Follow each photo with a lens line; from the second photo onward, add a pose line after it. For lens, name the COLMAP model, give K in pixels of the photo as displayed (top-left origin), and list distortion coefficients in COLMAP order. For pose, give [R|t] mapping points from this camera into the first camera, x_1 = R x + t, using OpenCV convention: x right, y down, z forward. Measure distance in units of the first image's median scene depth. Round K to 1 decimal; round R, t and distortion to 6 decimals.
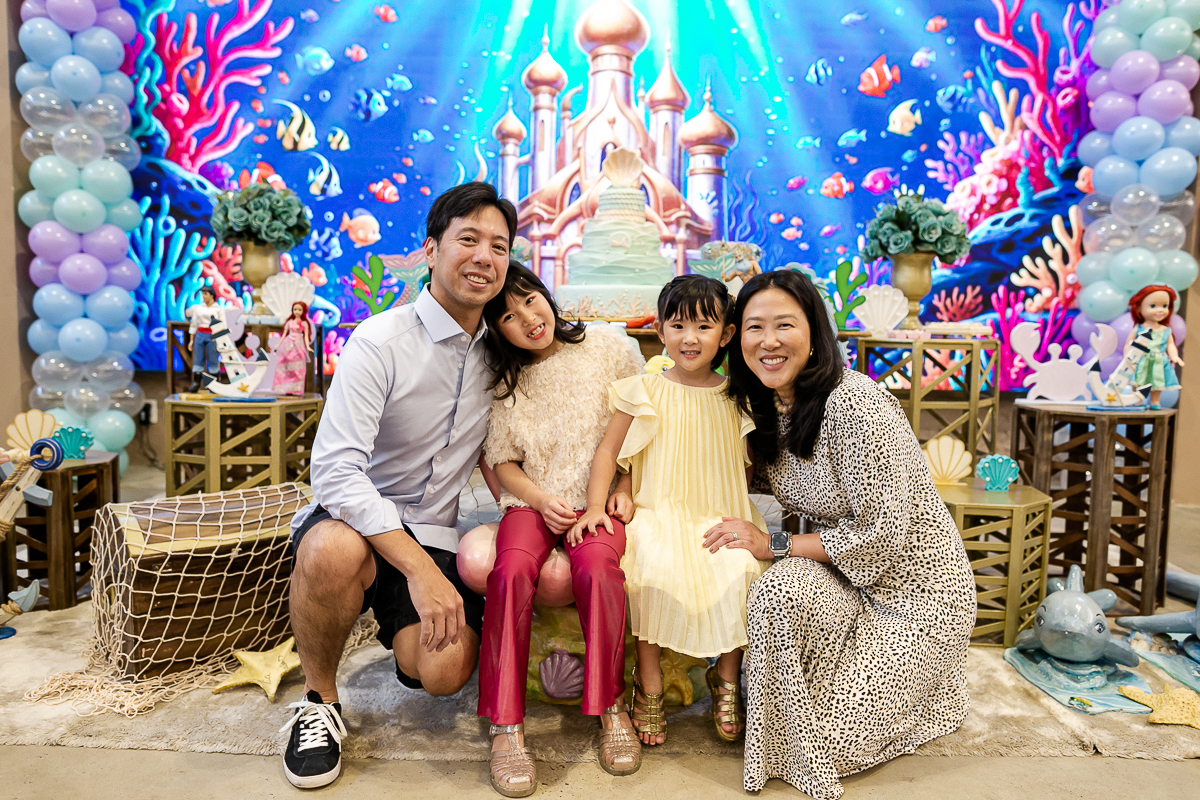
lens RADIAL K [[907.1, 0, 606.6], [0, 907.1, 385.5], [0, 0, 1]] dist [-0.020499, 0.003919]
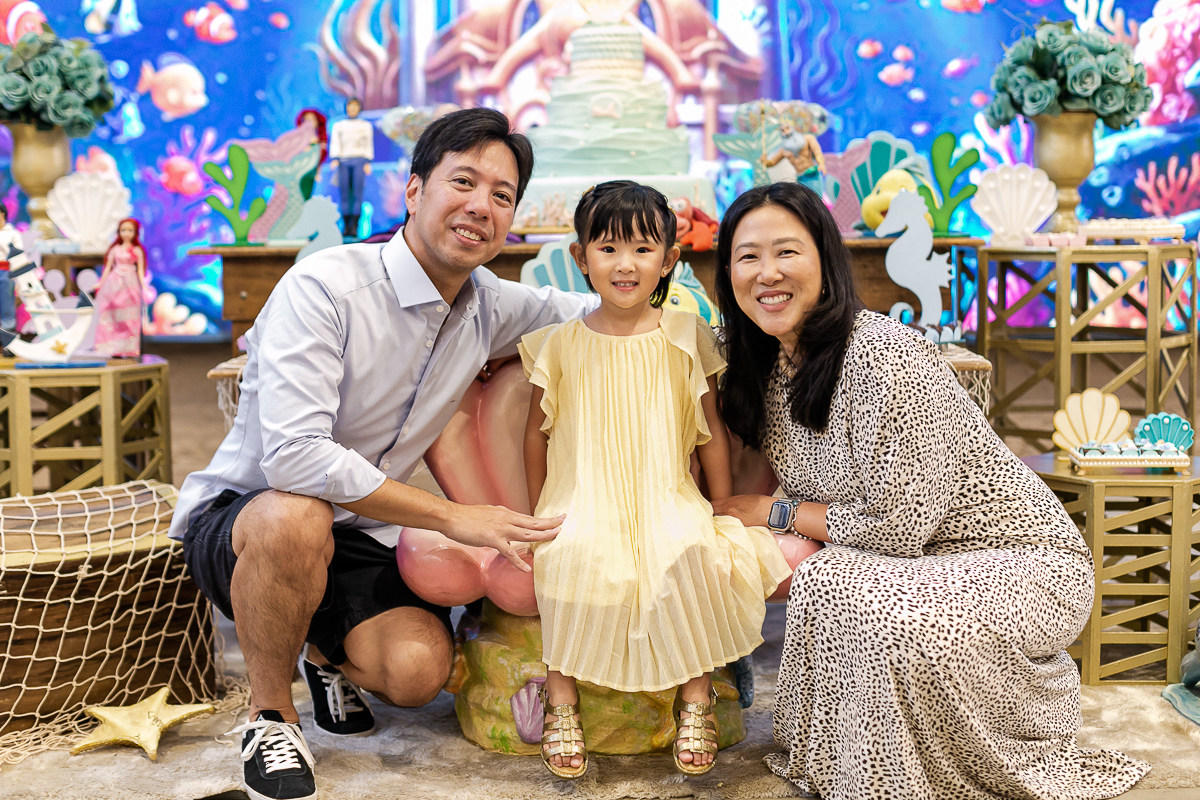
lens RADIAL K [[1818.5, 0, 602.5], [0, 1818.5, 384.6], [0, 0, 1]] dist [-0.096359, 0.104922]
pose [[0.999563, -0.029400, 0.002955, 0.002987], [0.029344, 0.999419, 0.017360, 0.015001], [-0.003464, -0.017266, 0.999845, -0.290788]]
